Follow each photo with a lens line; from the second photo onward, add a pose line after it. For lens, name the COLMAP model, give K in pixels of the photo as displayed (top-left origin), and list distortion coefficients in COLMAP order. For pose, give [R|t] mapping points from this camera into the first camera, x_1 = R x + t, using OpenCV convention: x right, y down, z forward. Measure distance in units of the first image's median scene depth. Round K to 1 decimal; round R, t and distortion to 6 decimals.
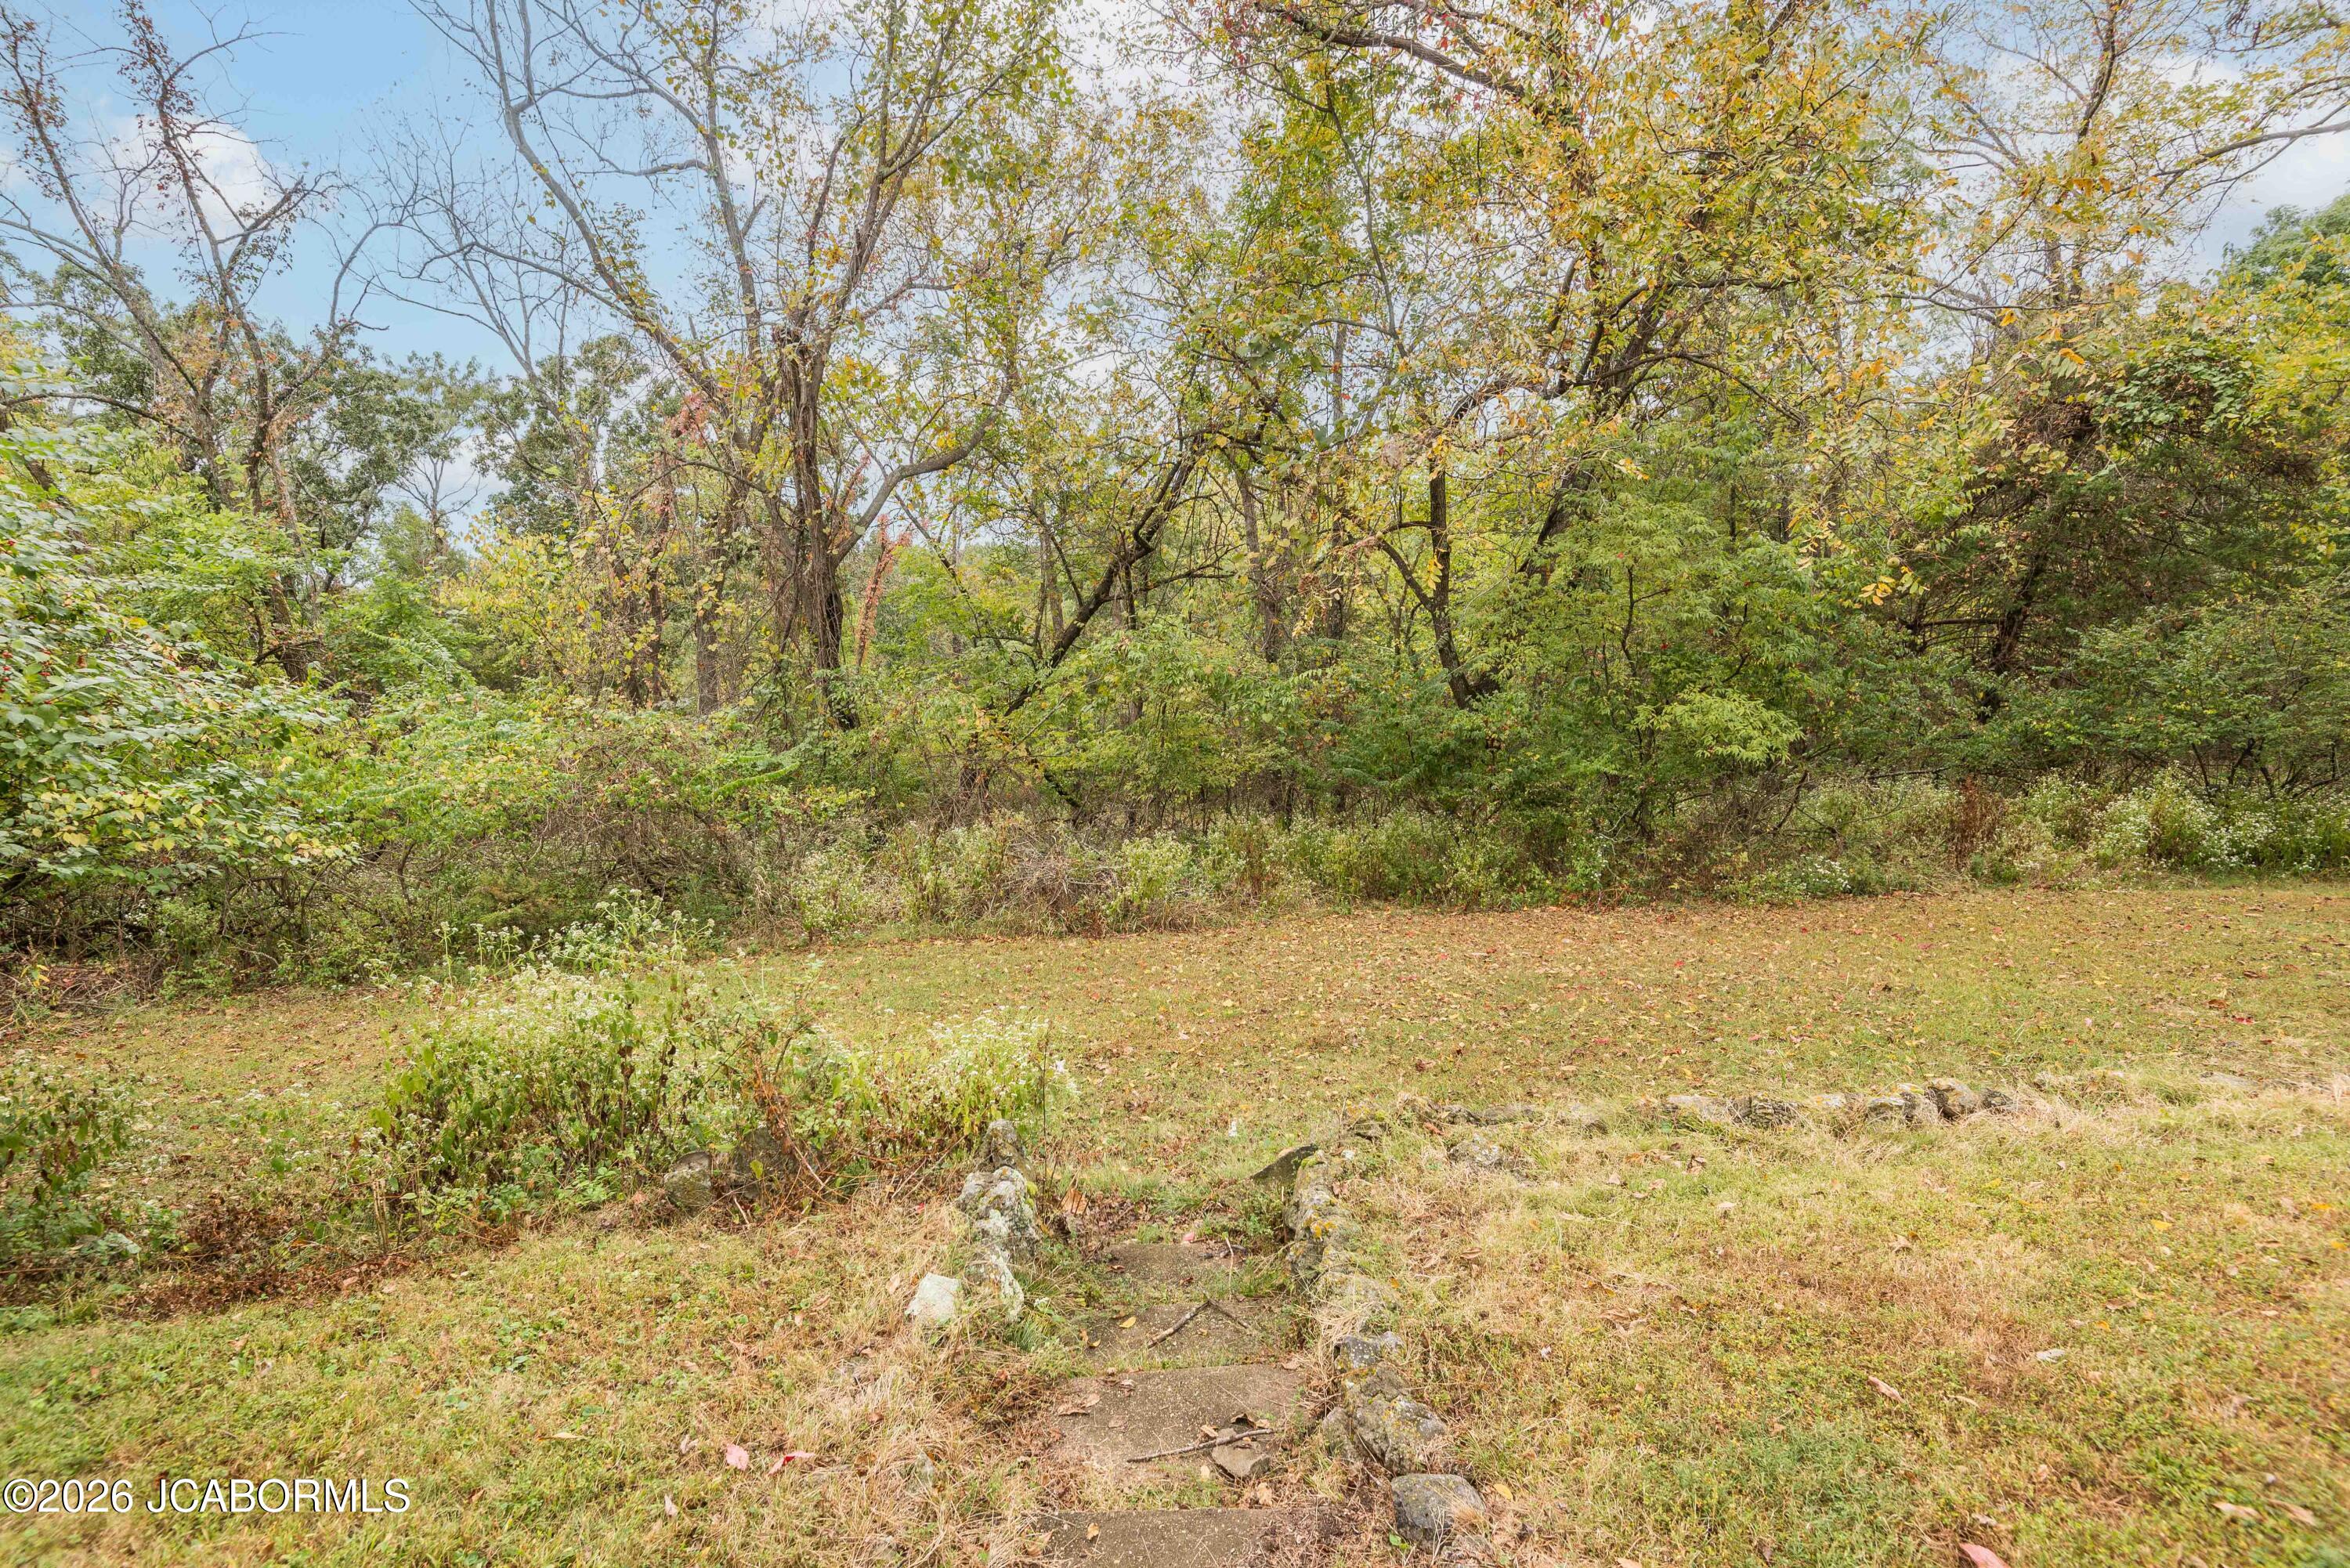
lens RADIAL K [[1036.9, 0, 1157.1], [0, 1036.9, 791.7], [0, 0, 1]] dist [-0.000464, -0.000406]
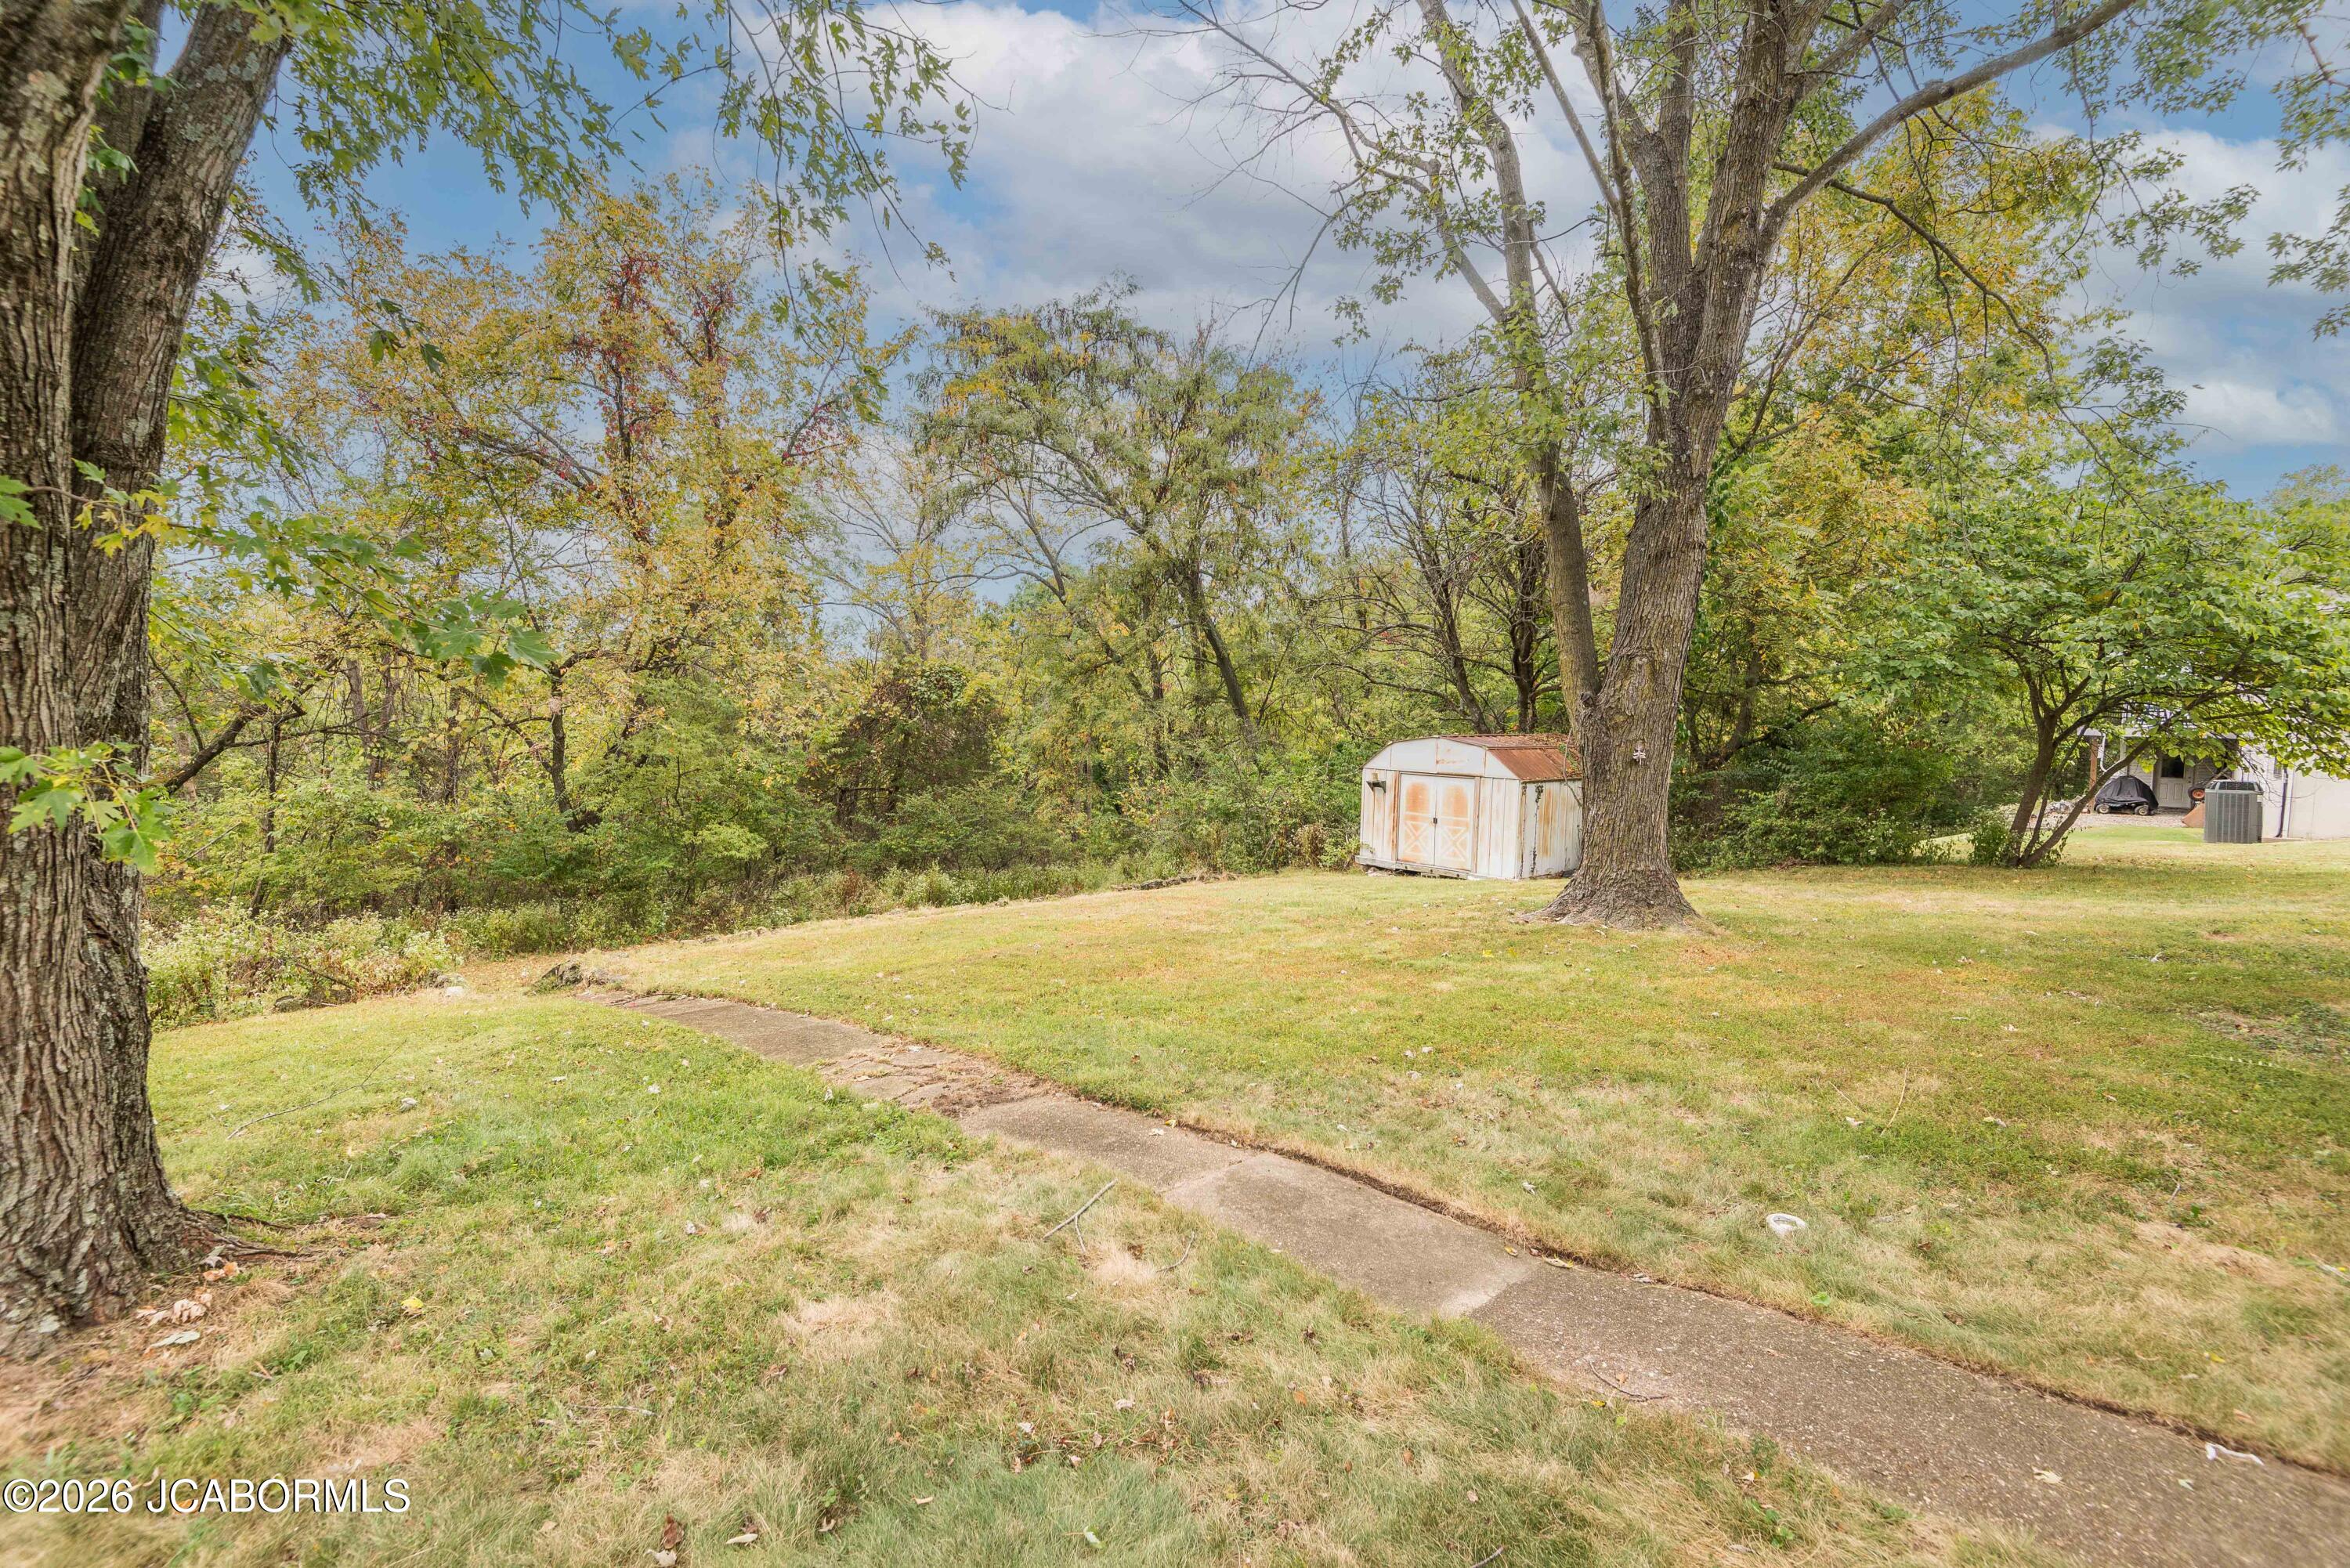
lens RADIAL K [[1036.9, 0, 1157.1], [0, 1036.9, 791.7], [0, 0, 1]] dist [-0.000464, -0.000406]
pose [[0.670483, 0.029551, 0.741336, -0.304843], [0.071652, 0.991957, -0.104345, 0.089745], [-0.738457, 0.123080, 0.662973, -0.762096]]
